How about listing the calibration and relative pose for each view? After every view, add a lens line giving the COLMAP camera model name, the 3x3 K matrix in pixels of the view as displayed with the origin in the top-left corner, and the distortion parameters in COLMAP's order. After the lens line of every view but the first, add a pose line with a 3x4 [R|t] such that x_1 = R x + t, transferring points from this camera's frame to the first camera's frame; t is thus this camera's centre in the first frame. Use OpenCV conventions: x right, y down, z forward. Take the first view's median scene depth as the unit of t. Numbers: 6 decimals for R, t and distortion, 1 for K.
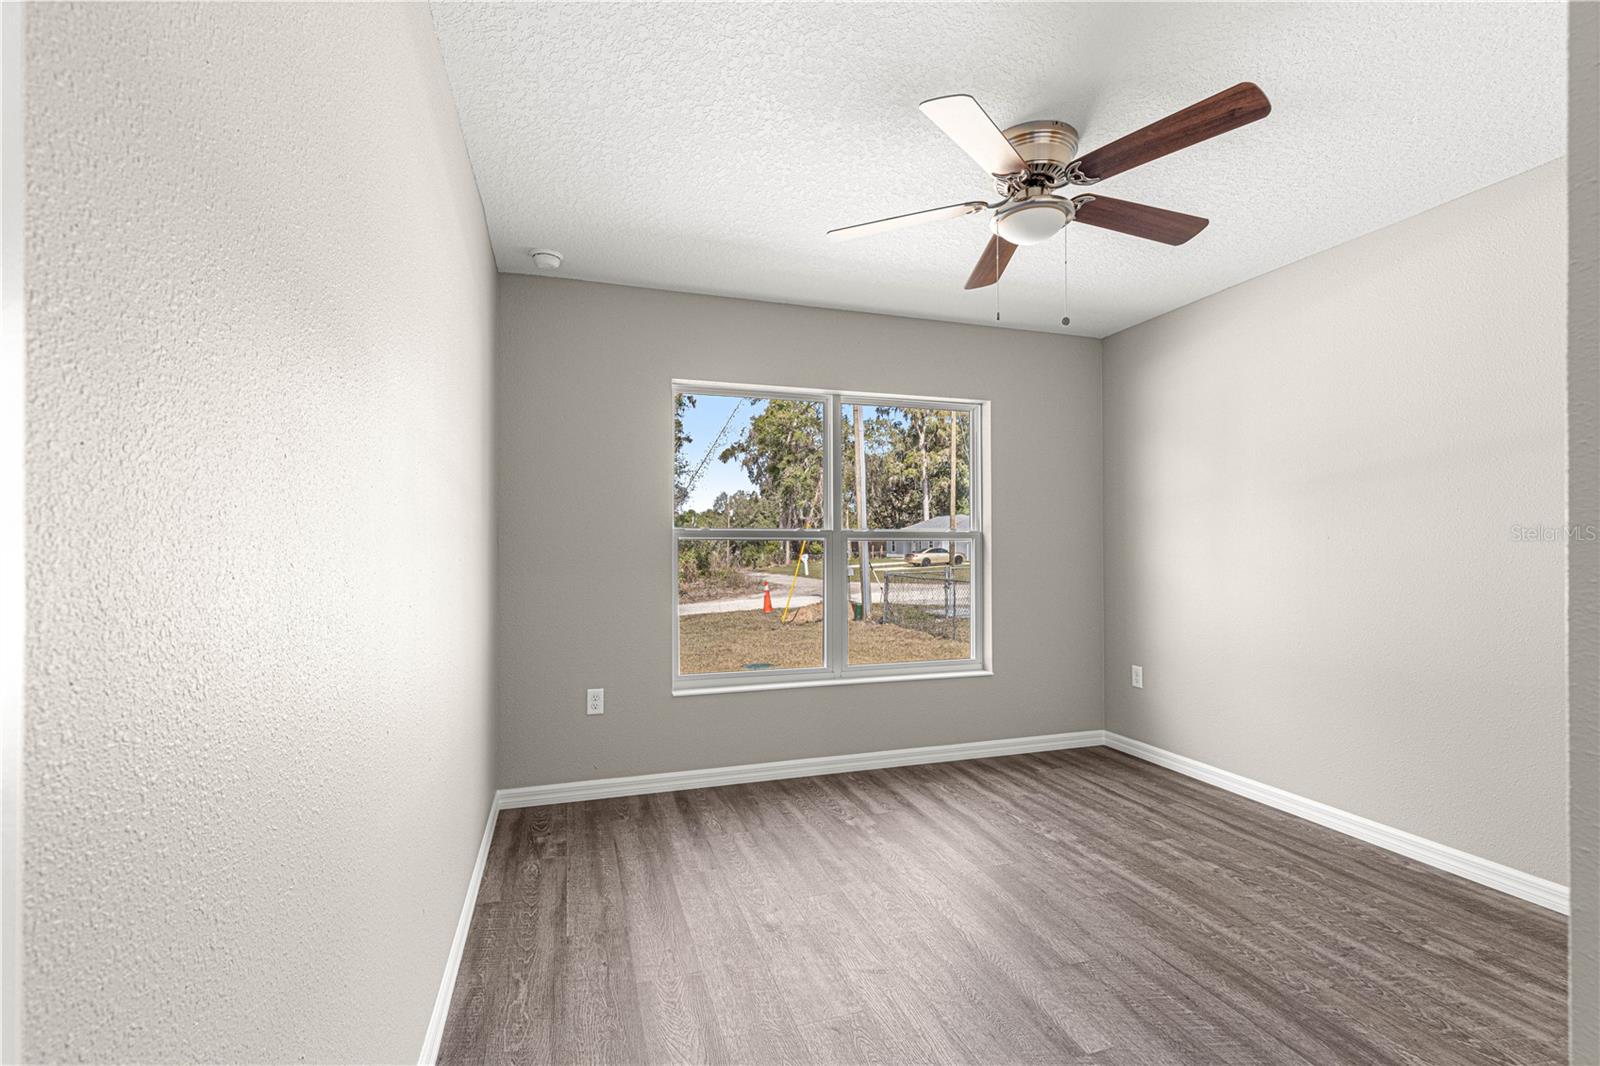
lens RADIAL K [[718.4, 0, 801.1], [0, 718.4, 544.8], [0, 0, 1]] dist [0.008592, -0.001175]
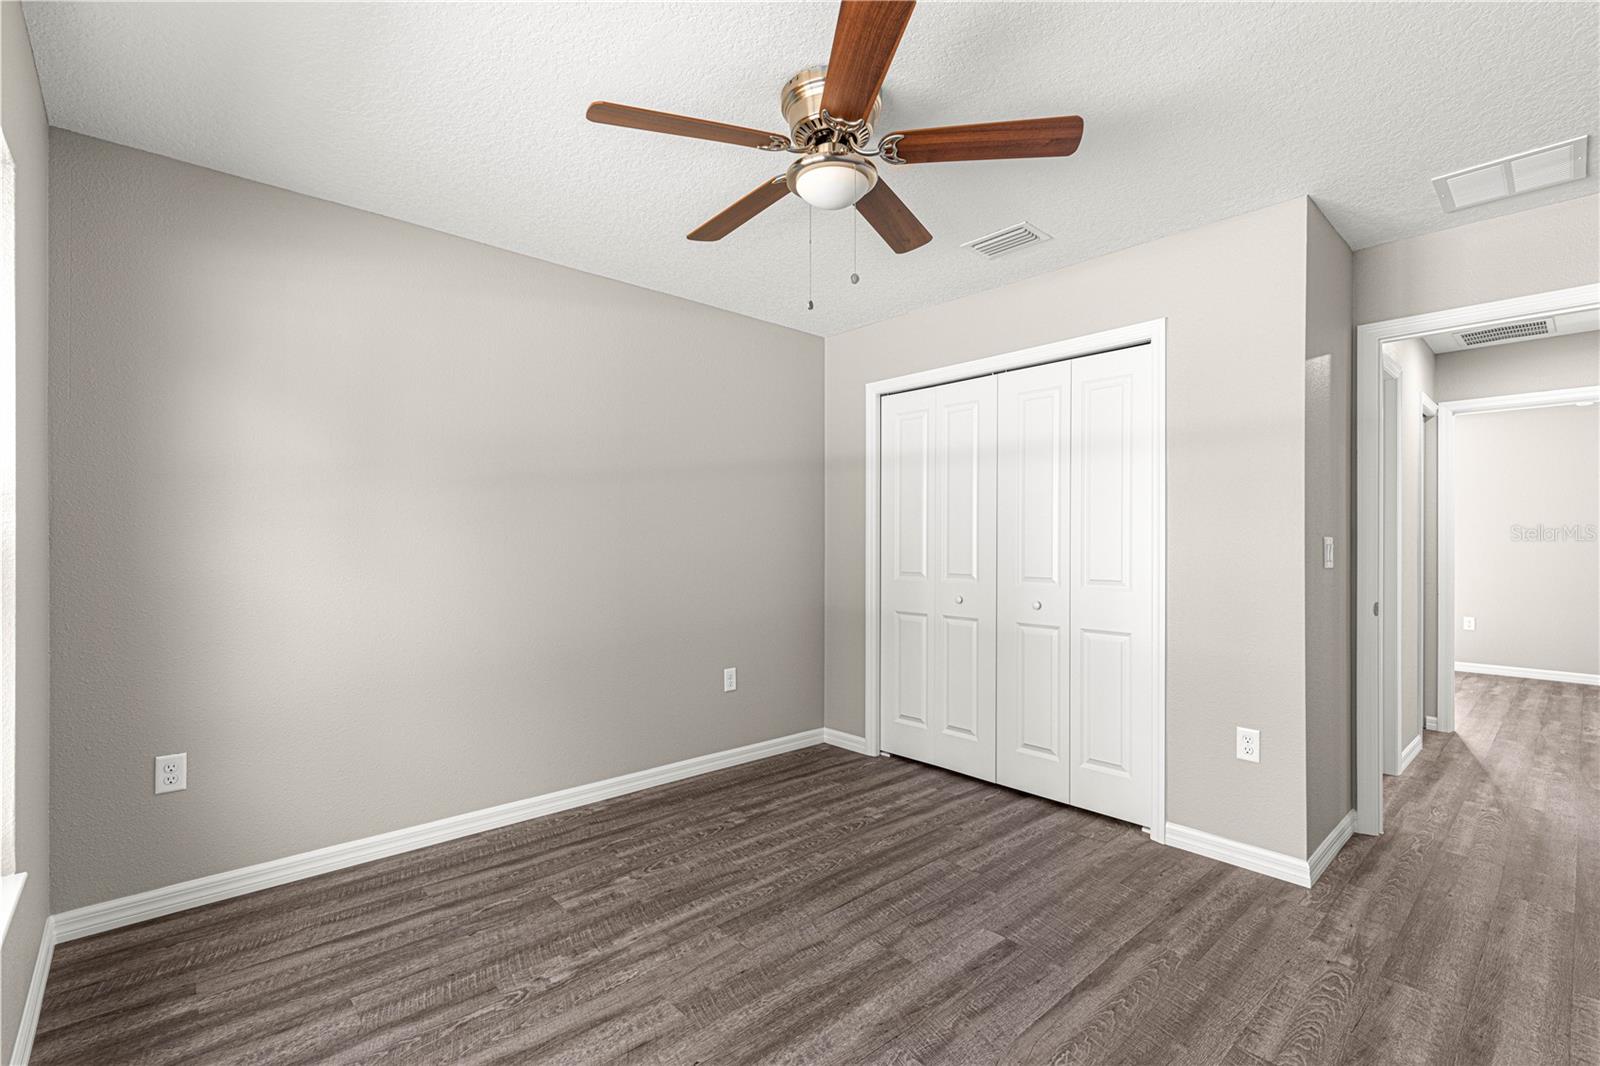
lens RADIAL K [[718.4, 0, 801.1], [0, 718.4, 544.8], [0, 0, 1]] dist [0.008592, -0.001175]
pose [[-0.410995, -0.001291, 0.911637, -0.374804], [-0.002212, 0.999997, 0.000419, 0.000646], [-0.911635, -0.001845, -0.410997, 1.114768]]
